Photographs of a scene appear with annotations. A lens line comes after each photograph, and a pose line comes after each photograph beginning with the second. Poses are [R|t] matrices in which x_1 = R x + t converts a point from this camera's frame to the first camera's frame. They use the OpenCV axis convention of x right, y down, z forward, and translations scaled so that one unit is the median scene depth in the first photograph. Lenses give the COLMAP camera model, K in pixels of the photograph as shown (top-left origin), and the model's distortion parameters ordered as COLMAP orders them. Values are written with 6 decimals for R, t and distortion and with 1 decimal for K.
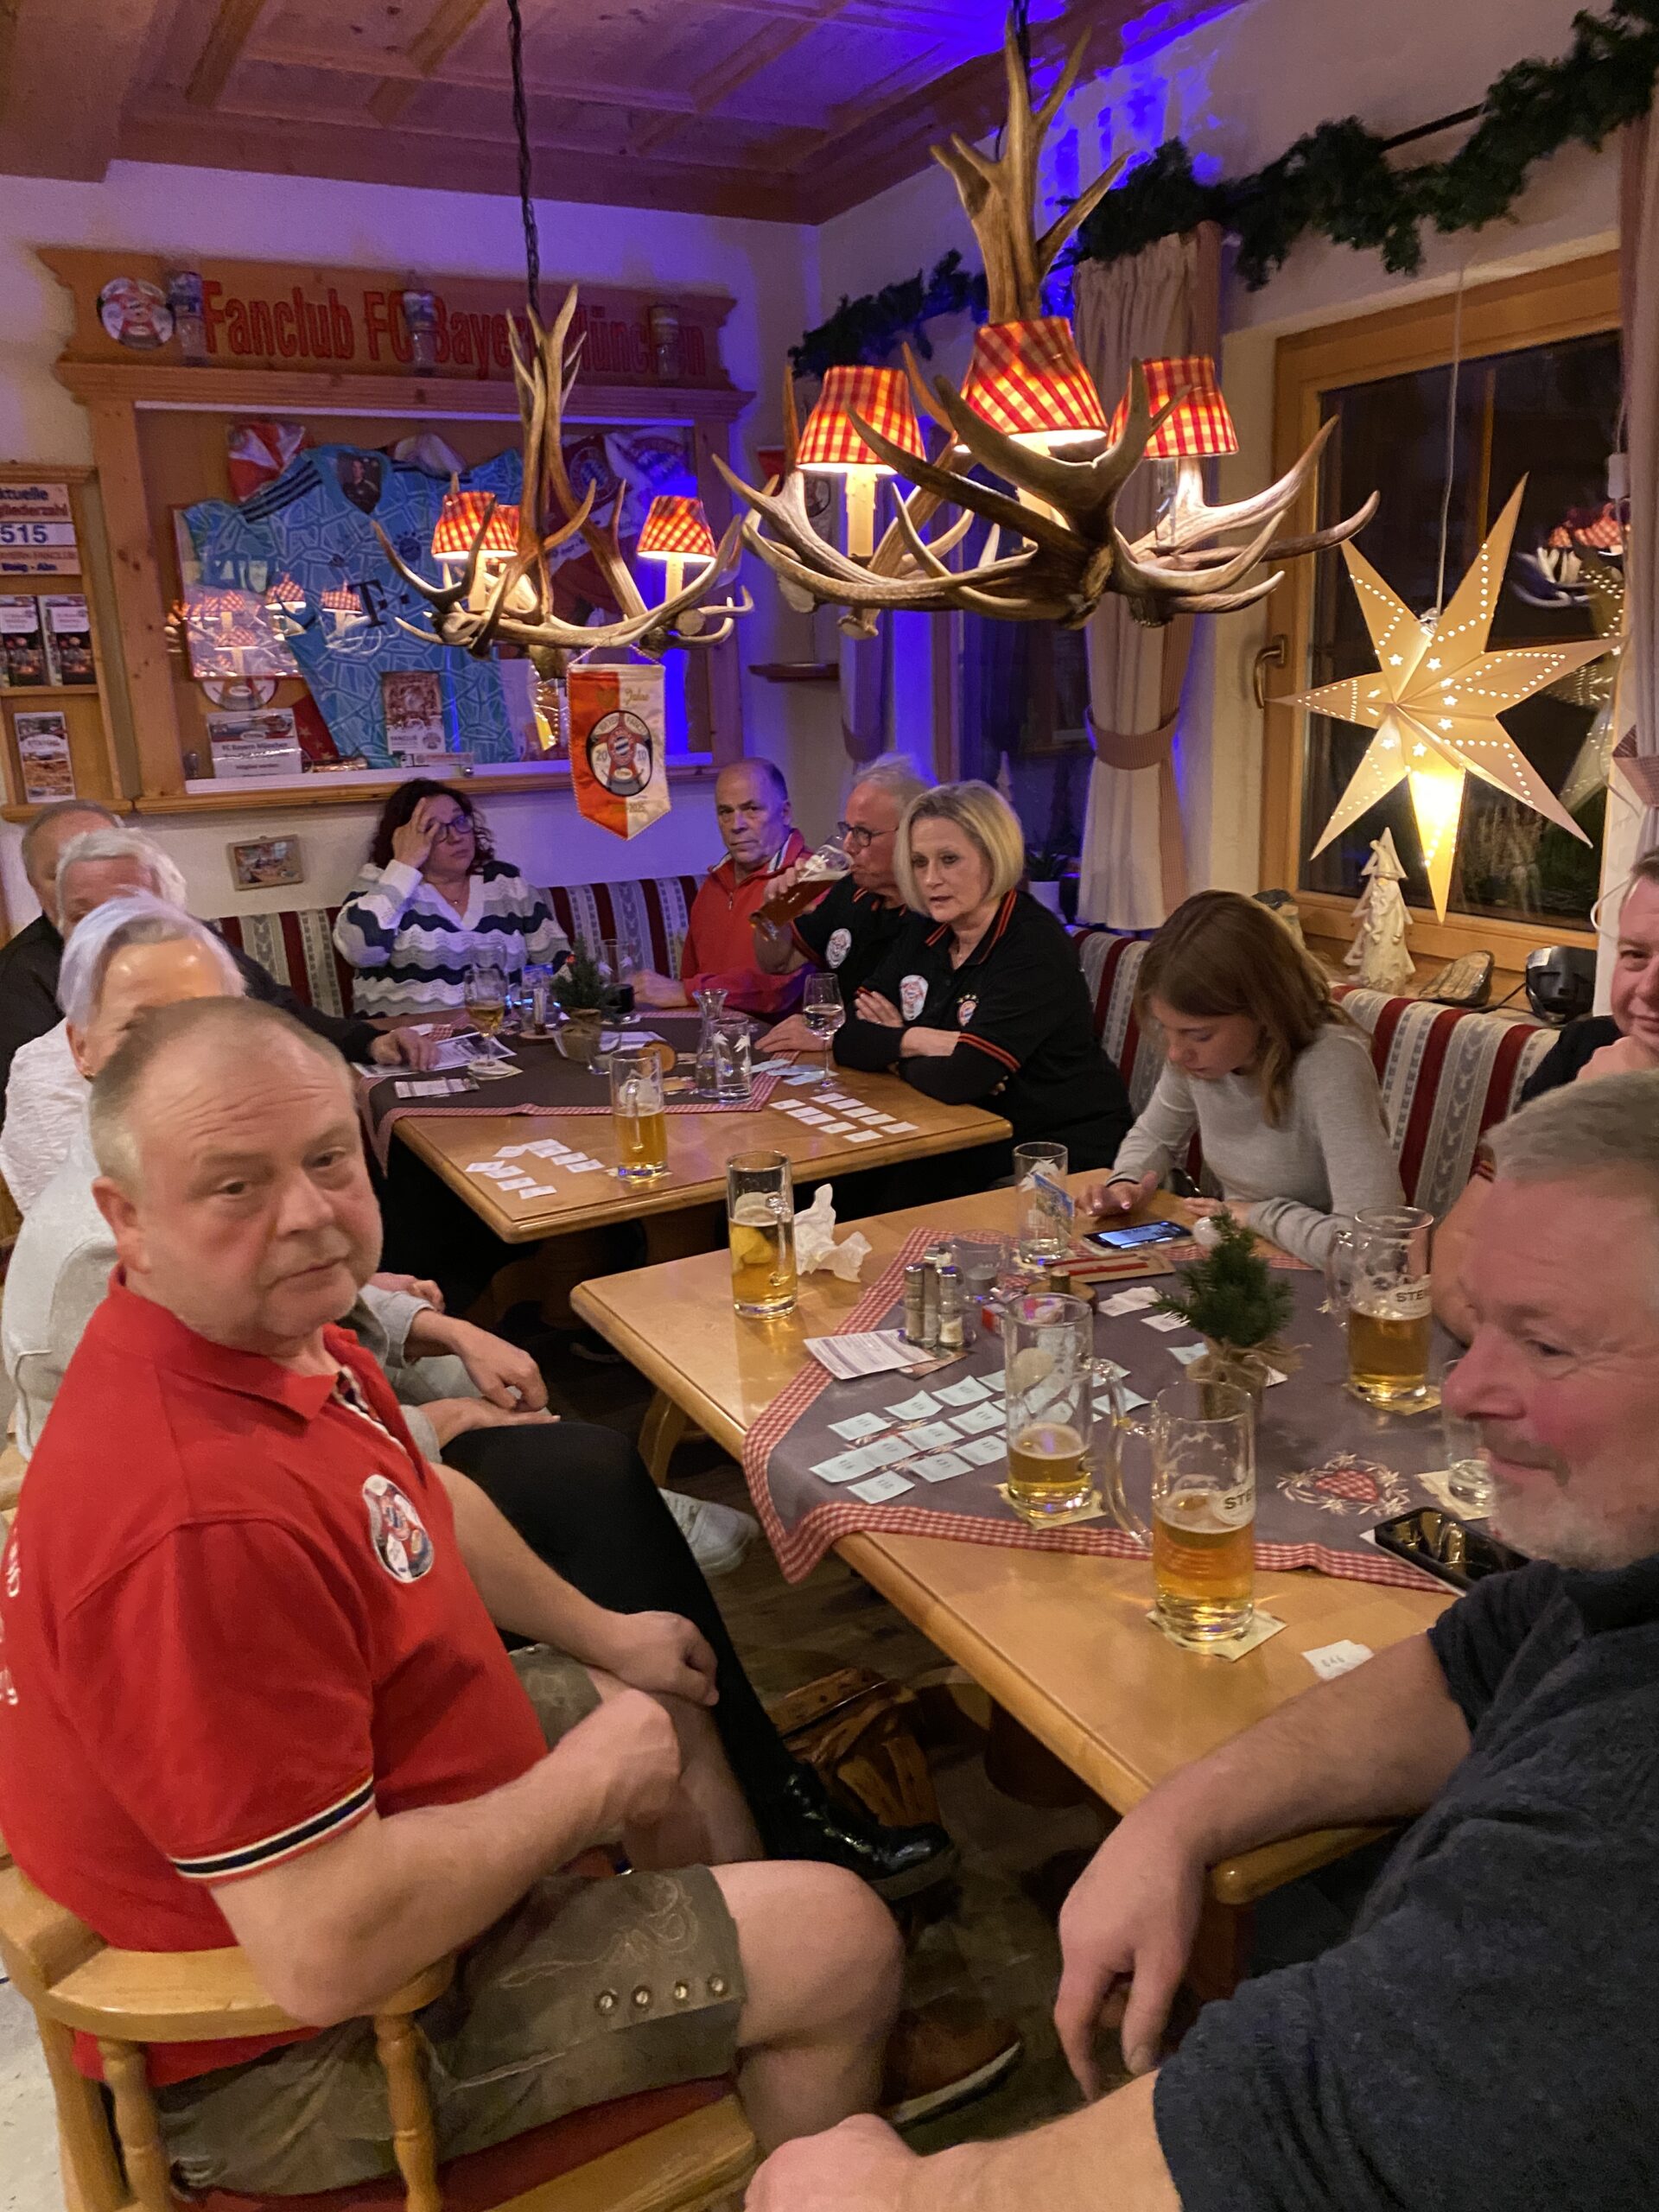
lens RADIAL K [[1772.3, 0, 860.4], [0, 1772.3, 1113.9], [0, 0, 1]] dist [0.002930, -0.008964]
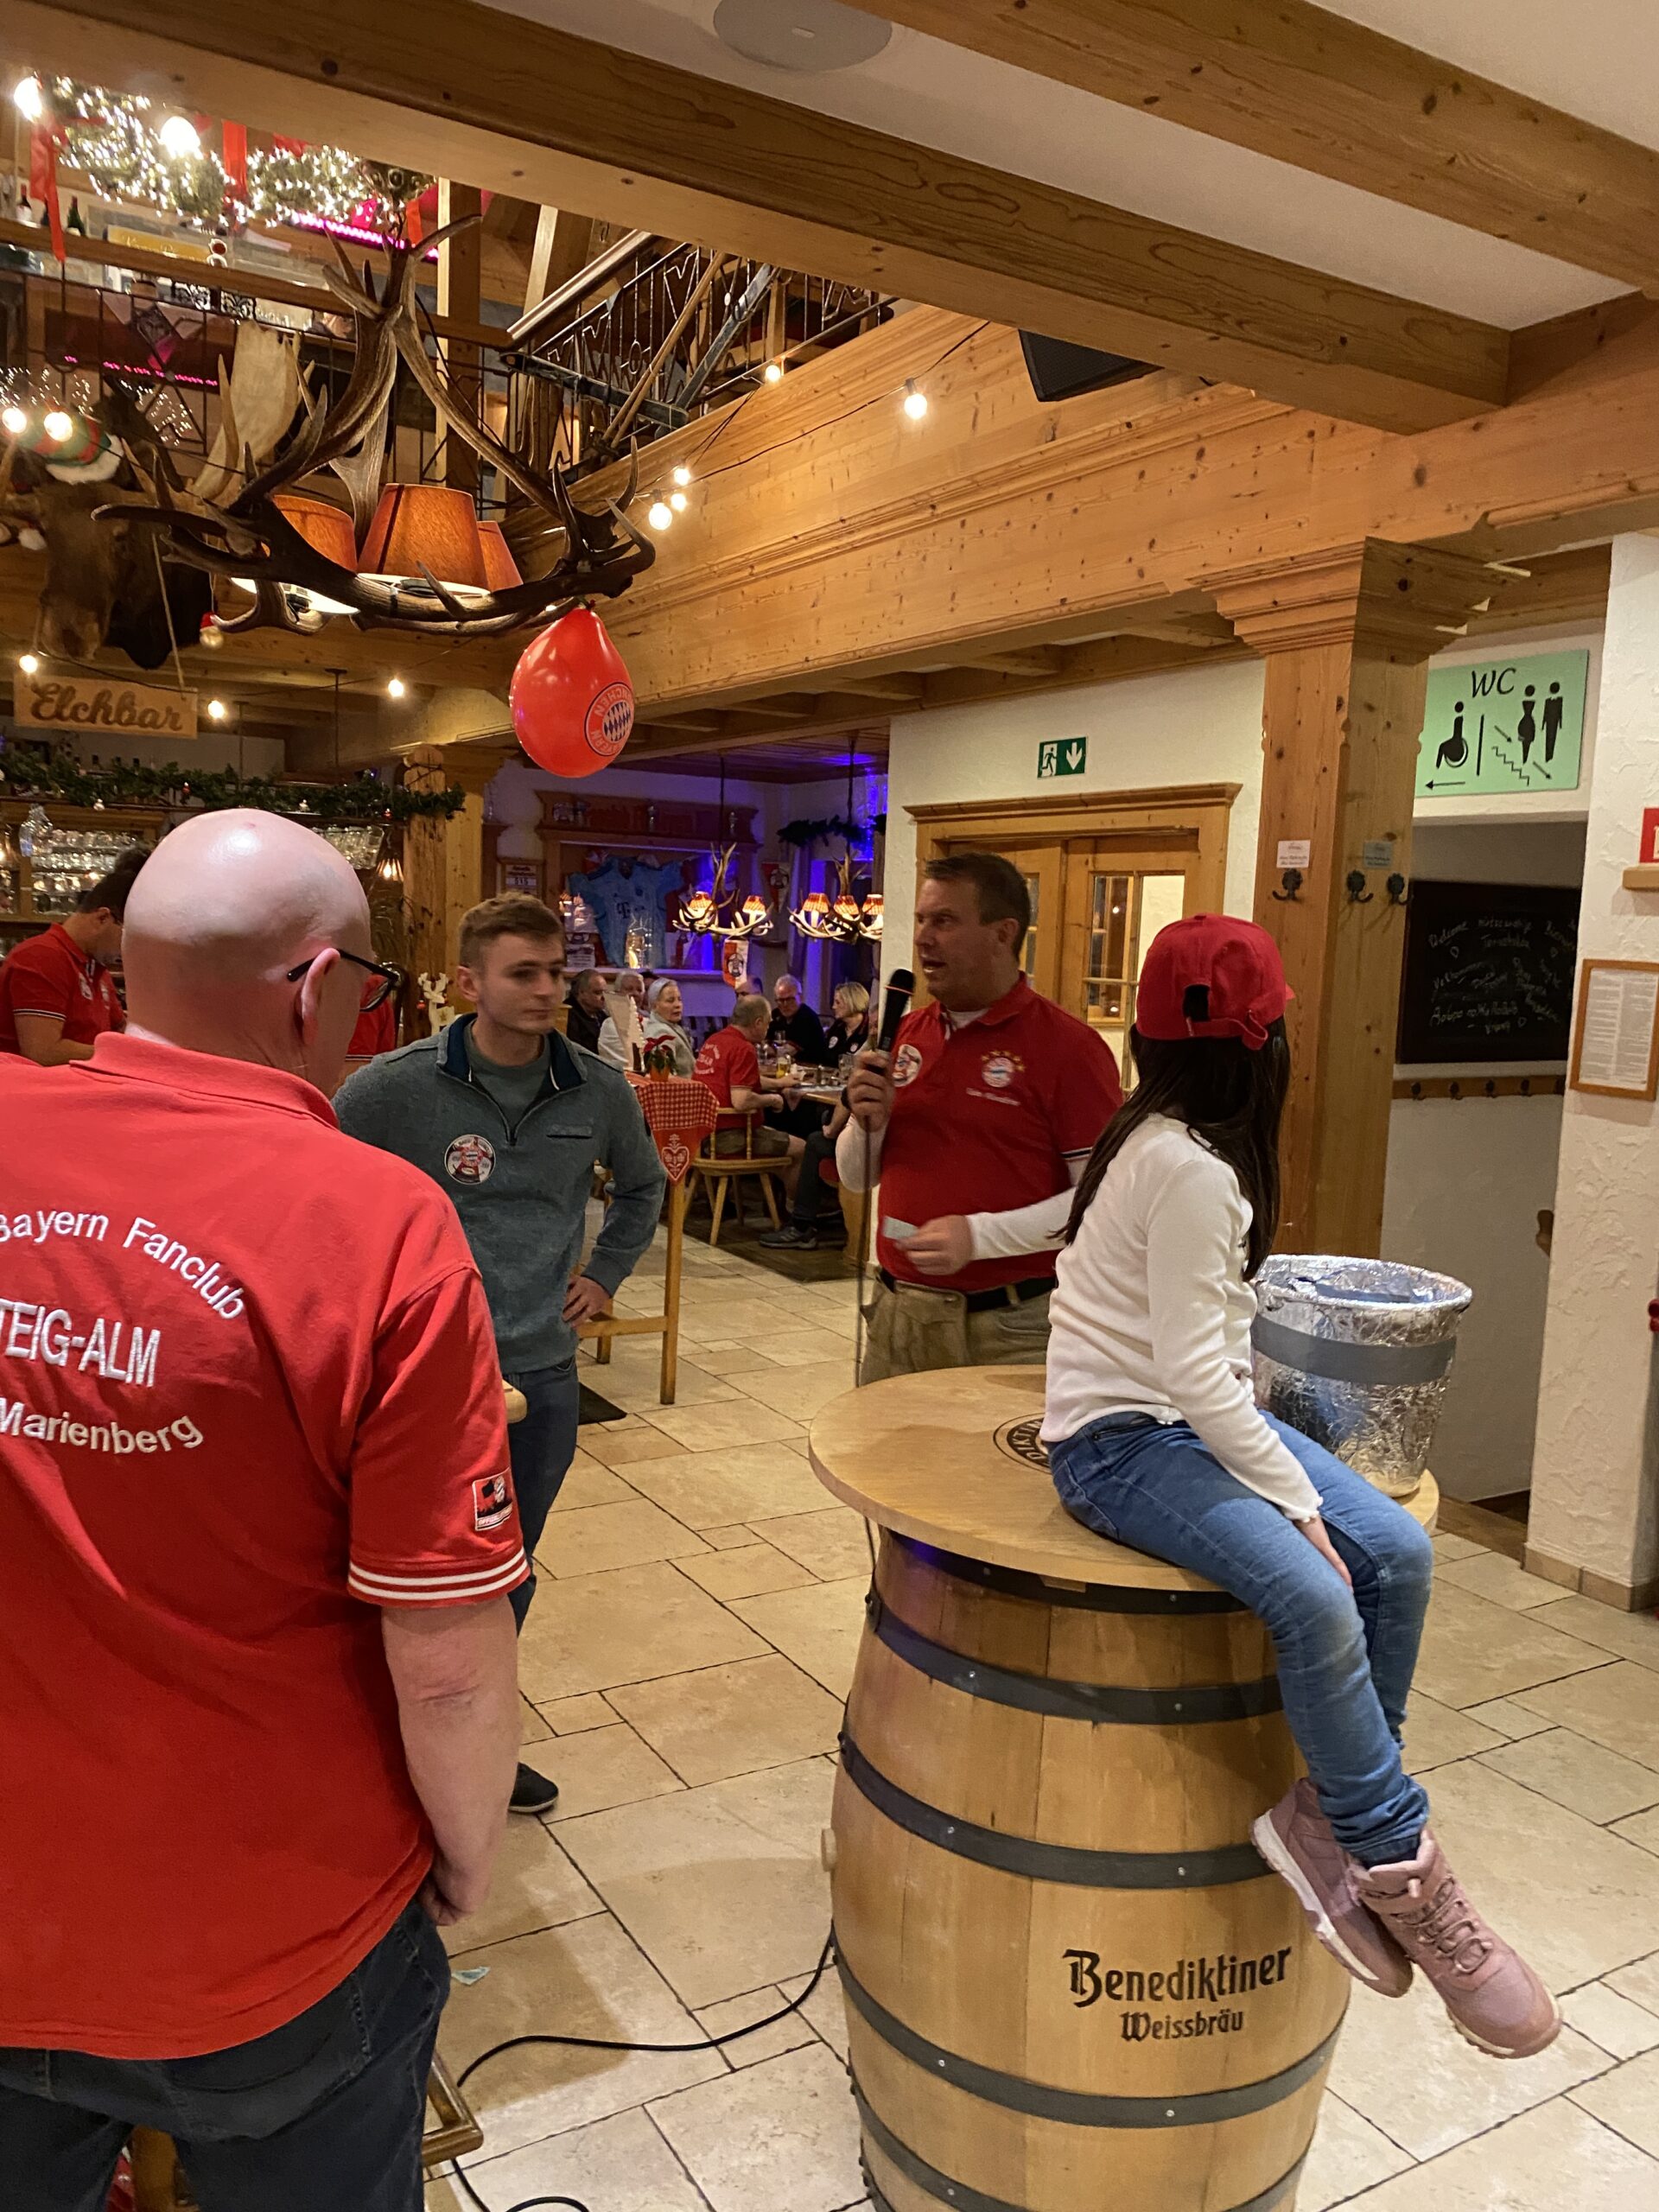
lens RADIAL K [[1704.7, 0, 829.5], [0, 1704.7, 1106.0], [0, 0, 1]] dist [0.099746, -0.269430]
pose [[0.996435, 0.062729, 0.056414, -0.092080], [-0.053818, 0.987589, -0.147551, 0.433254], [-0.064969, 0.143989, 0.987444, -1.784253]]
